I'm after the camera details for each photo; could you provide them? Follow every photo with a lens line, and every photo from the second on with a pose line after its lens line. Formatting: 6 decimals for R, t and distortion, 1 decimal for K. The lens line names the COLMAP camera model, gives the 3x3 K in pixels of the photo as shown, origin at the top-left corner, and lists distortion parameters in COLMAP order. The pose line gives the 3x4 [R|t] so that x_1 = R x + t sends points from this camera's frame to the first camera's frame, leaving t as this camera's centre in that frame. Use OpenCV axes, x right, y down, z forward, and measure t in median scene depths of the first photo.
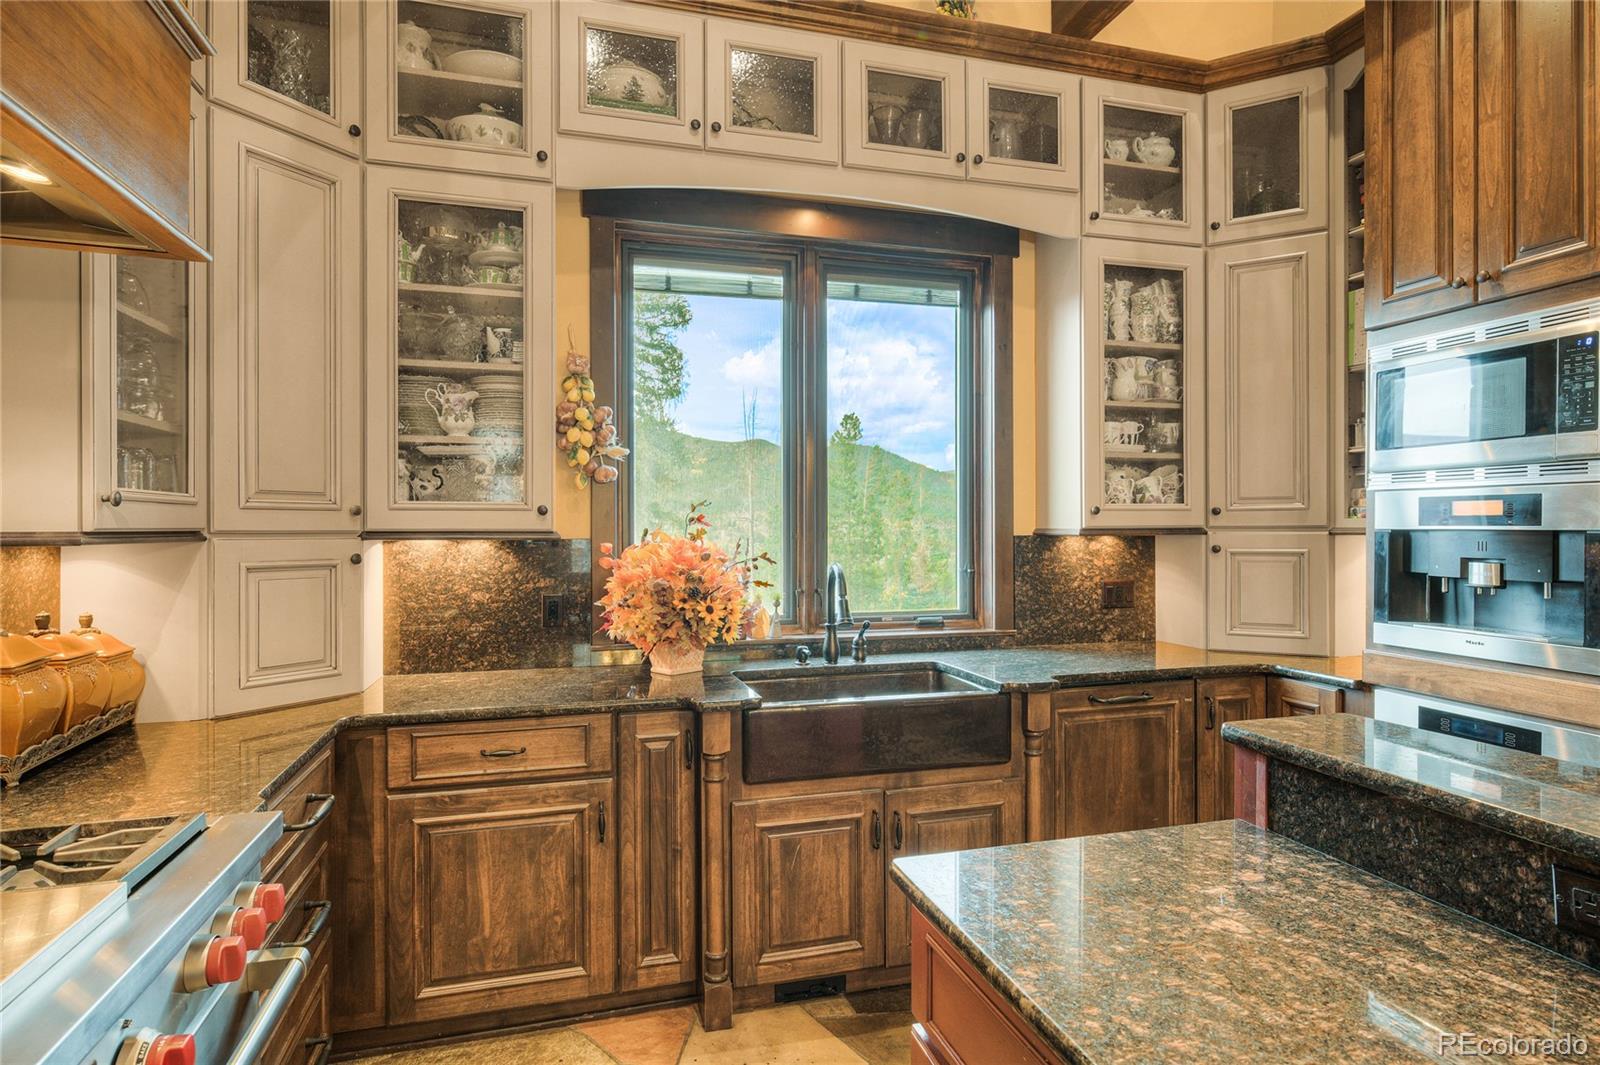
lens RADIAL K [[862.5, 0, 807.7], [0, 862.5, 536.9], [0, 0, 1]] dist [-0.000299, -0.000157]
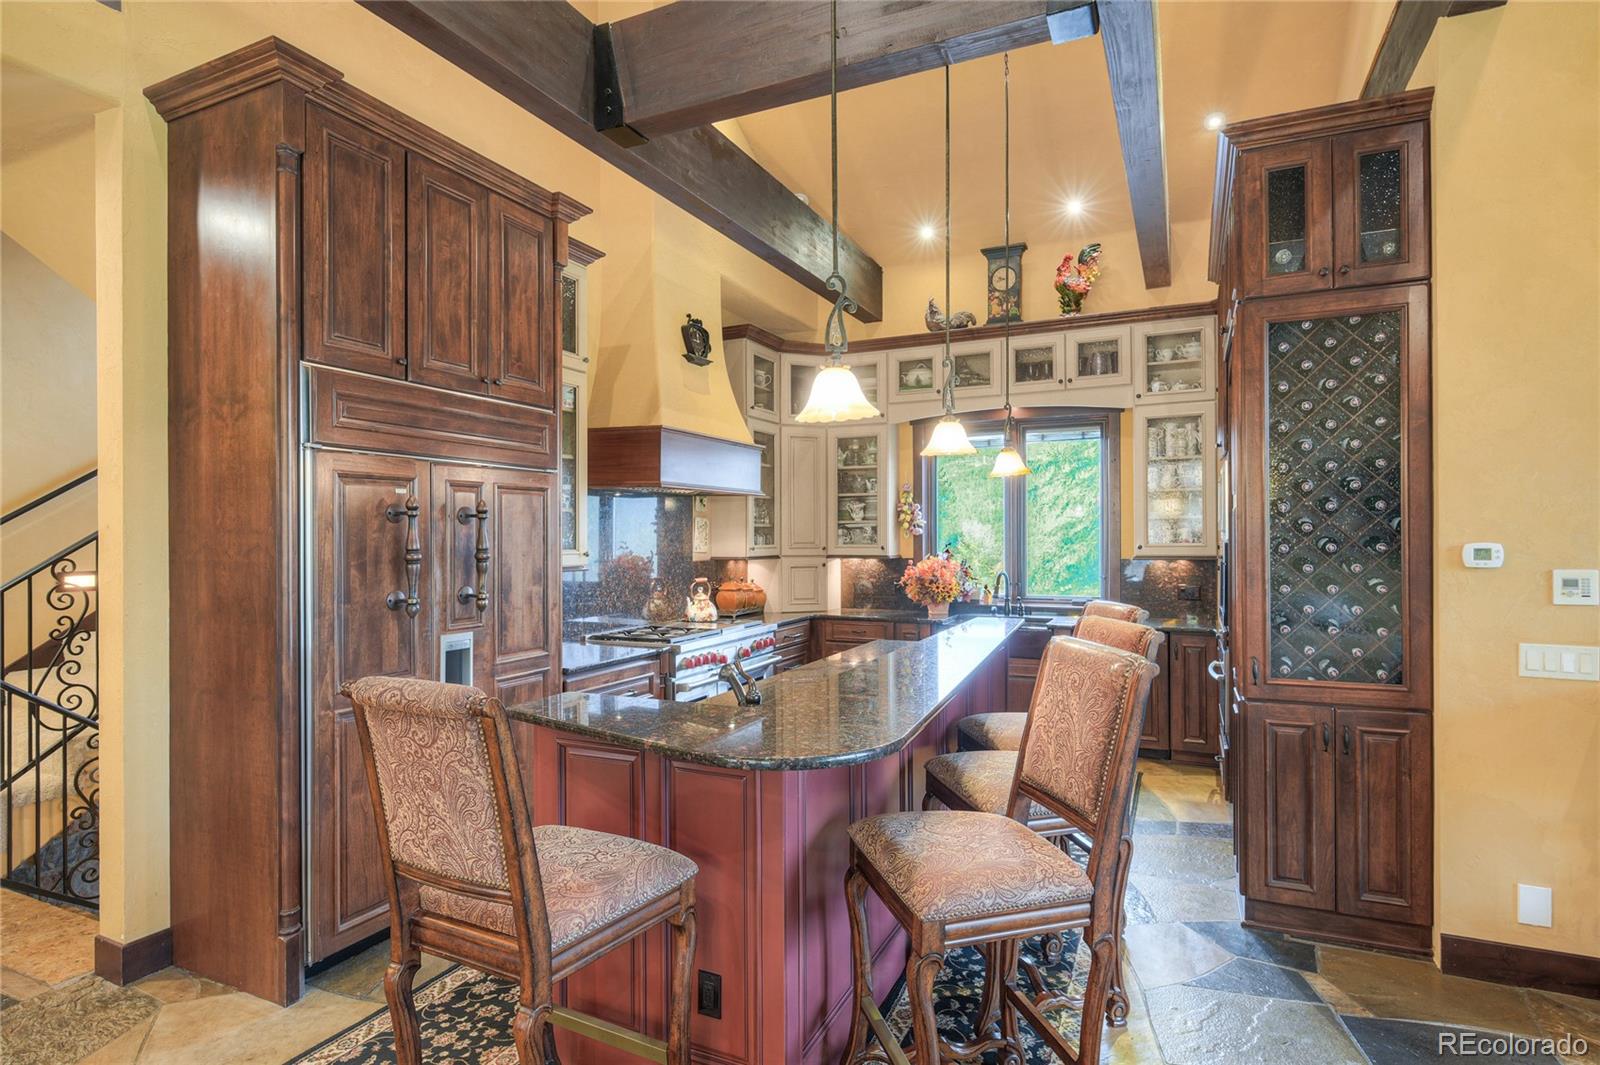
lens RADIAL K [[827.5, 0, 798.0], [0, 827.5, 539.3], [0, 0, 1]] dist [0.000614, 0.000039]
pose [[0.752758, -0.000688, -0.658297, 1.081780], [-0.002719, 0.999988, -0.004154, -0.041525], [0.658292, 0.004917, 0.752747, -1.007216]]
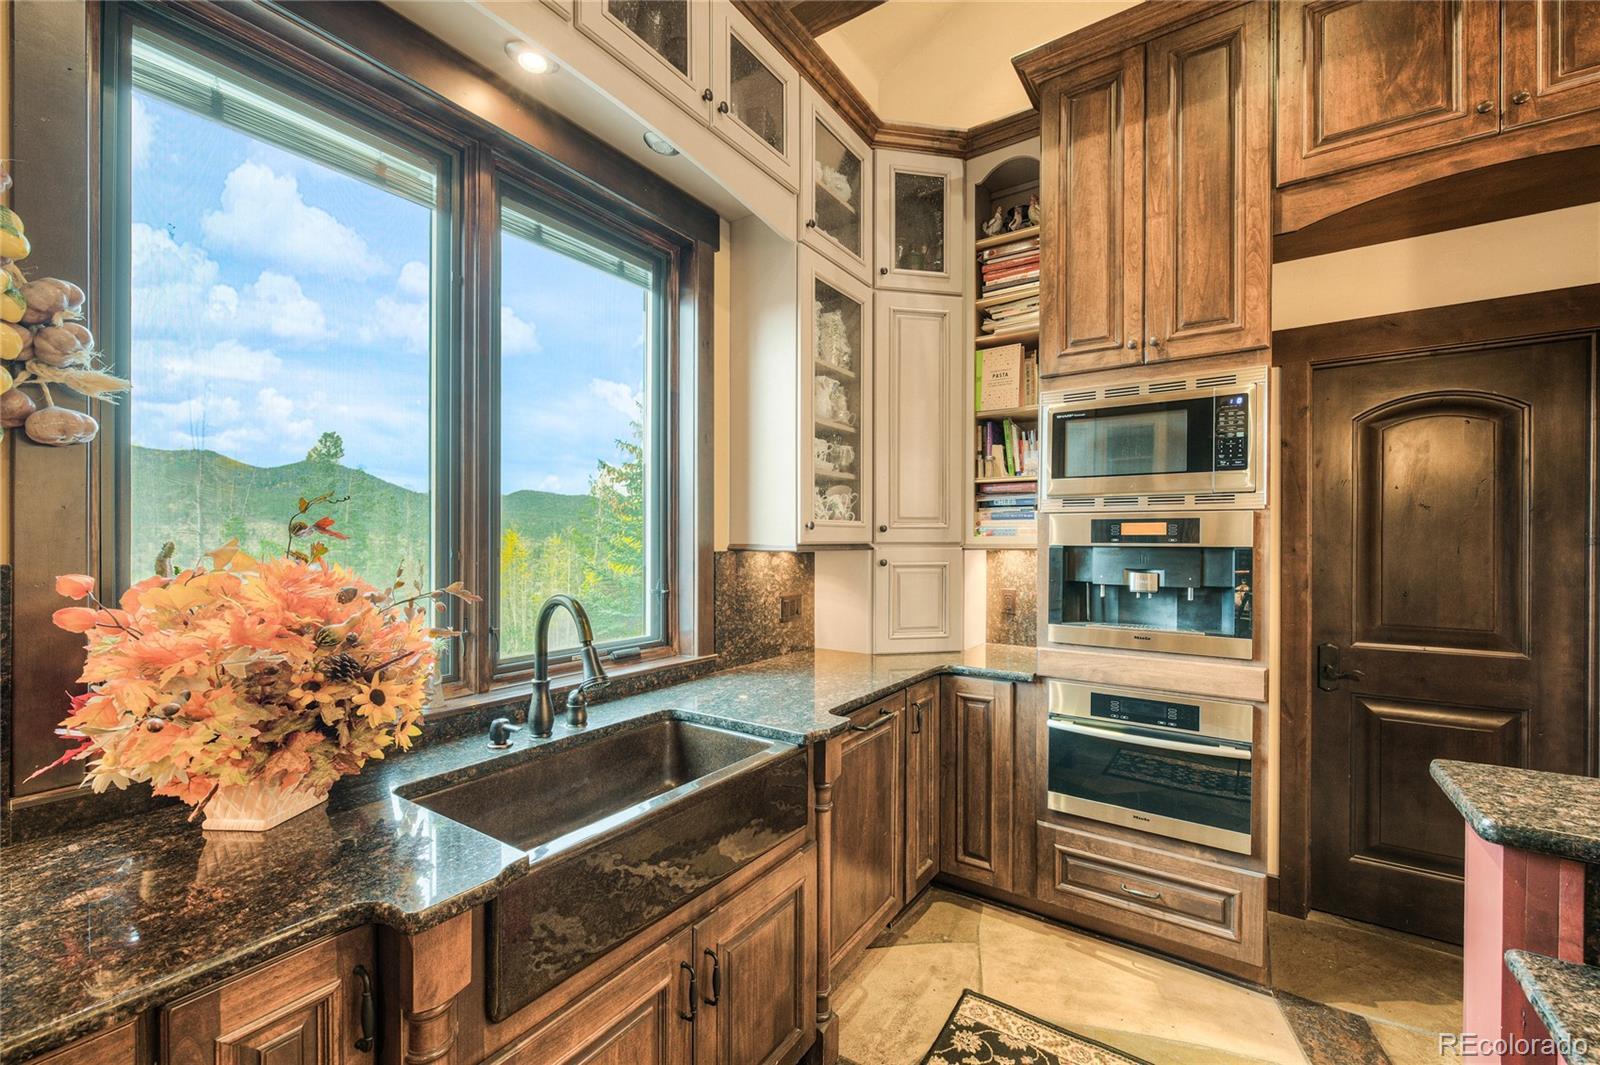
lens RADIAL K [[644.8, 0, 804.4], [0, 644.8, 545.4], [0, 0, 1]] dist [-0.001672, -0.000225]
pose [[0.767494, 0.000988, 0.641055, -0.153447], [0.002622, 0.999986, -0.004680, -0.005529], [-0.641051, 0.005273, 0.767480, 0.490683]]
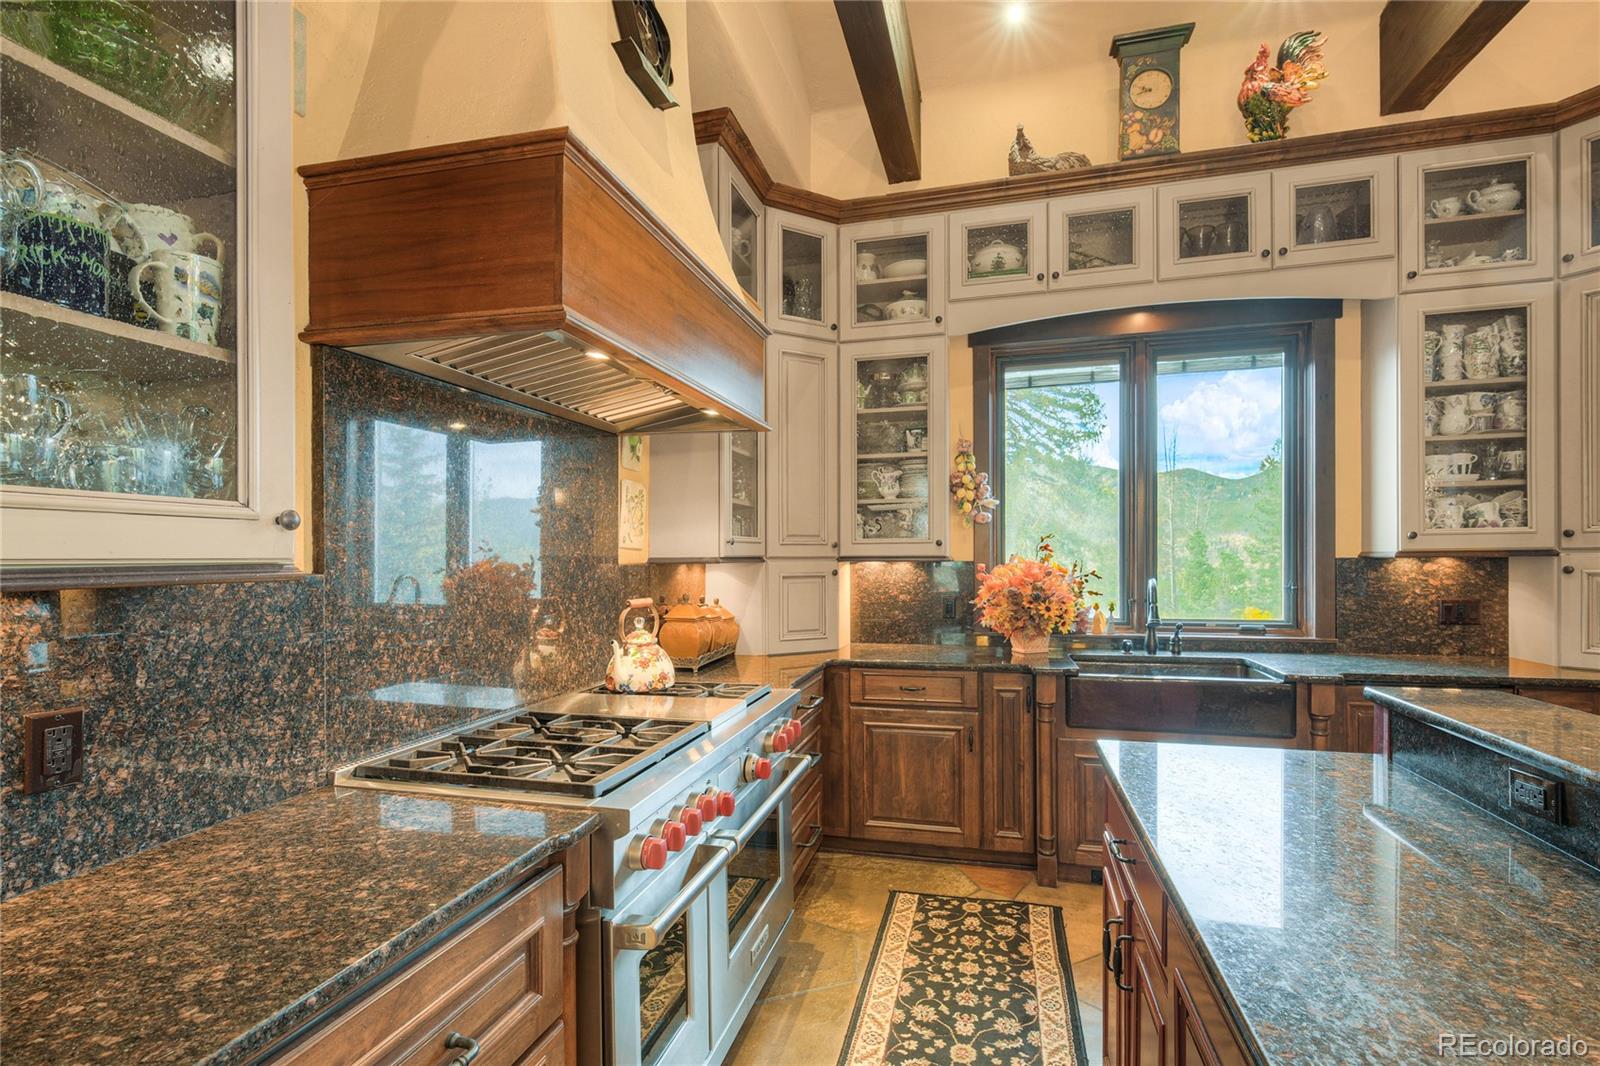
lens RADIAL K [[735.2, 0, 801.0], [0, 735.2, 566.1], [0, 0, 1]] dist [0.000359, 0.000033]
pose [[0.857327, 0.001710, -0.514769, 0.156905], [0.001190, 0.999985, 0.005302, 0.004019], [0.514771, -0.005158, 0.857312, -0.266278]]
